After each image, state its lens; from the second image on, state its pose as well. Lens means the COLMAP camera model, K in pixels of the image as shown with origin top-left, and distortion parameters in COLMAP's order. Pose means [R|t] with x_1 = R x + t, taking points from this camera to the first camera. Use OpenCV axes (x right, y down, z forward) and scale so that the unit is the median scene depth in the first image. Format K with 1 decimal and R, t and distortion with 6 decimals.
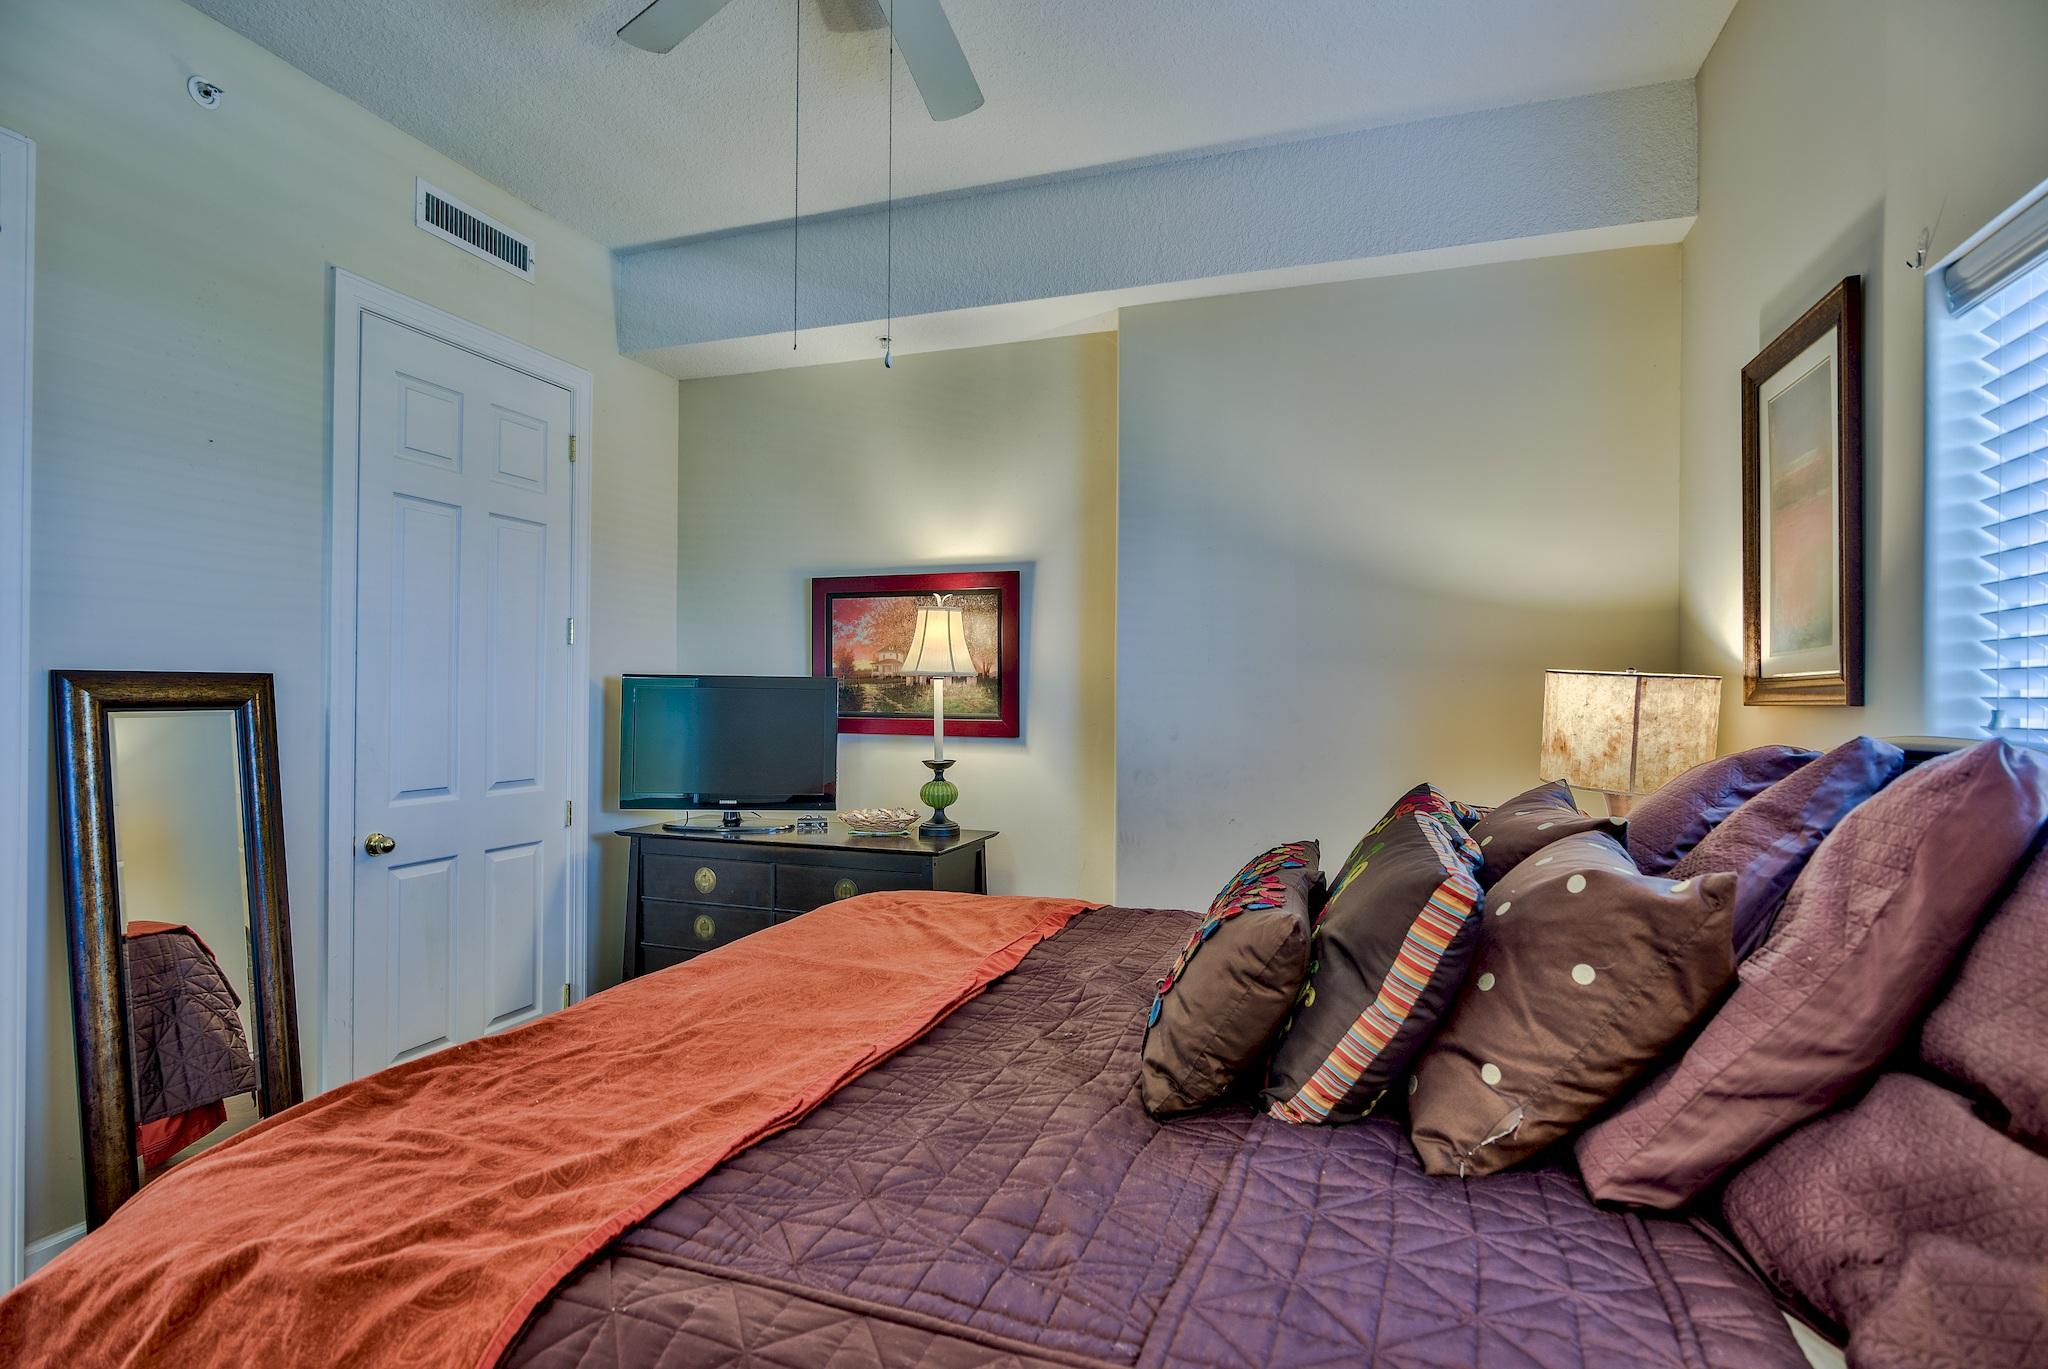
lens RADIAL K [[1037.6, 0, 1024.1], [0, 1037.6, 689.5], [0, 0, 1]] dist [0.002301, -0.000535]
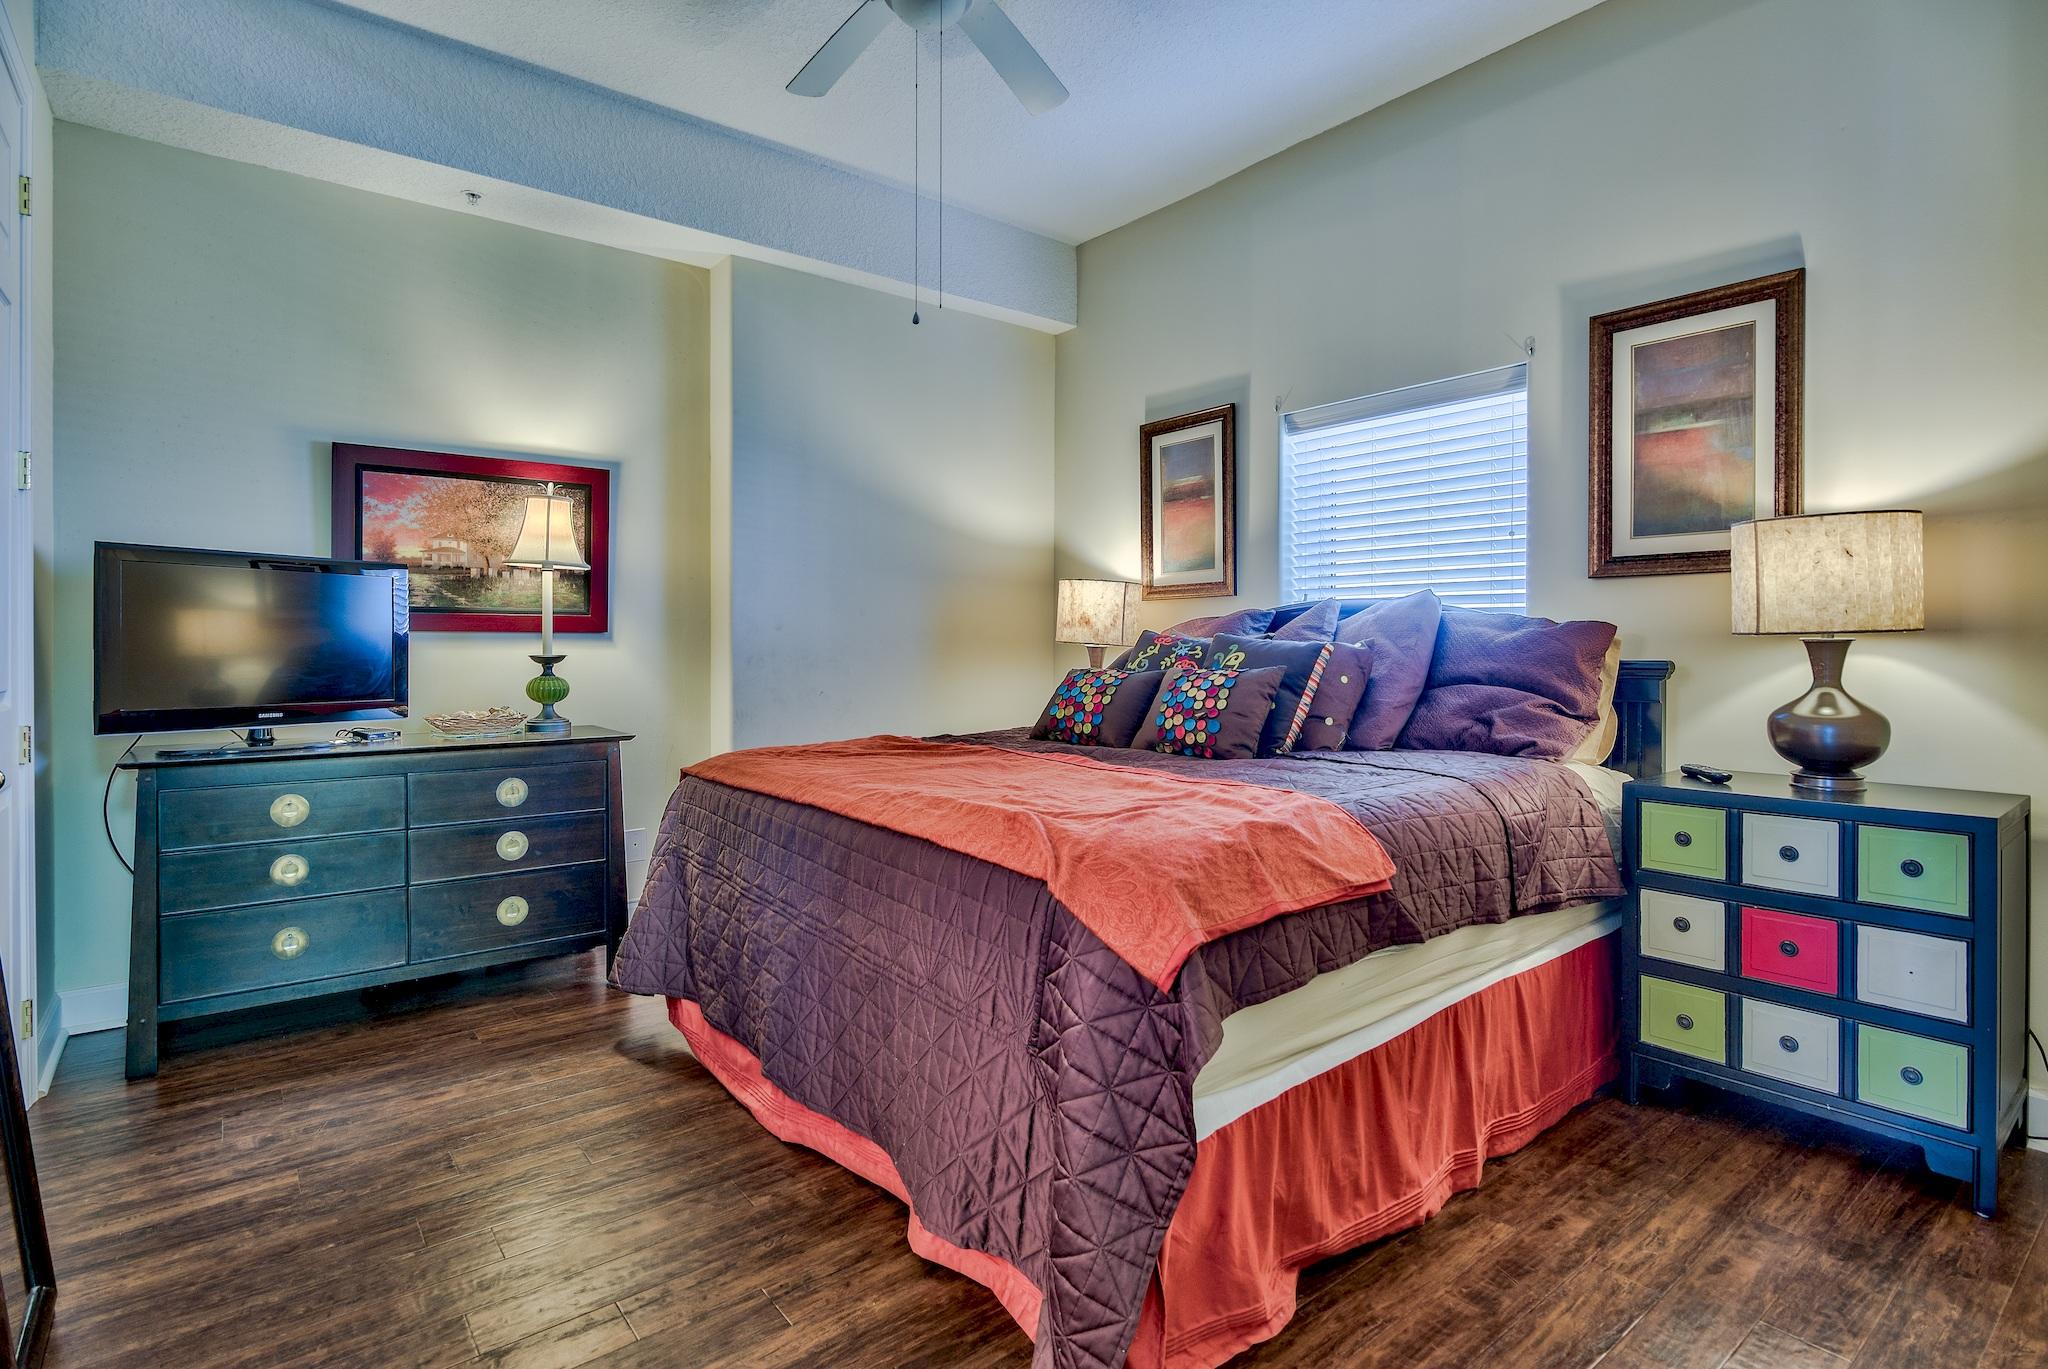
lens RADIAL K [[1037.6, 0, 1040.5], [0, 1037.6, 667.2], [0, 0, 1]] dist [0.002301, -0.000535]
pose [[0.521481, -0.022831, 0.852957, -0.667226], [0.004995, 0.999707, 0.023705, 0.058733], [-0.853248, -0.008101, 0.521442, 0.098375]]
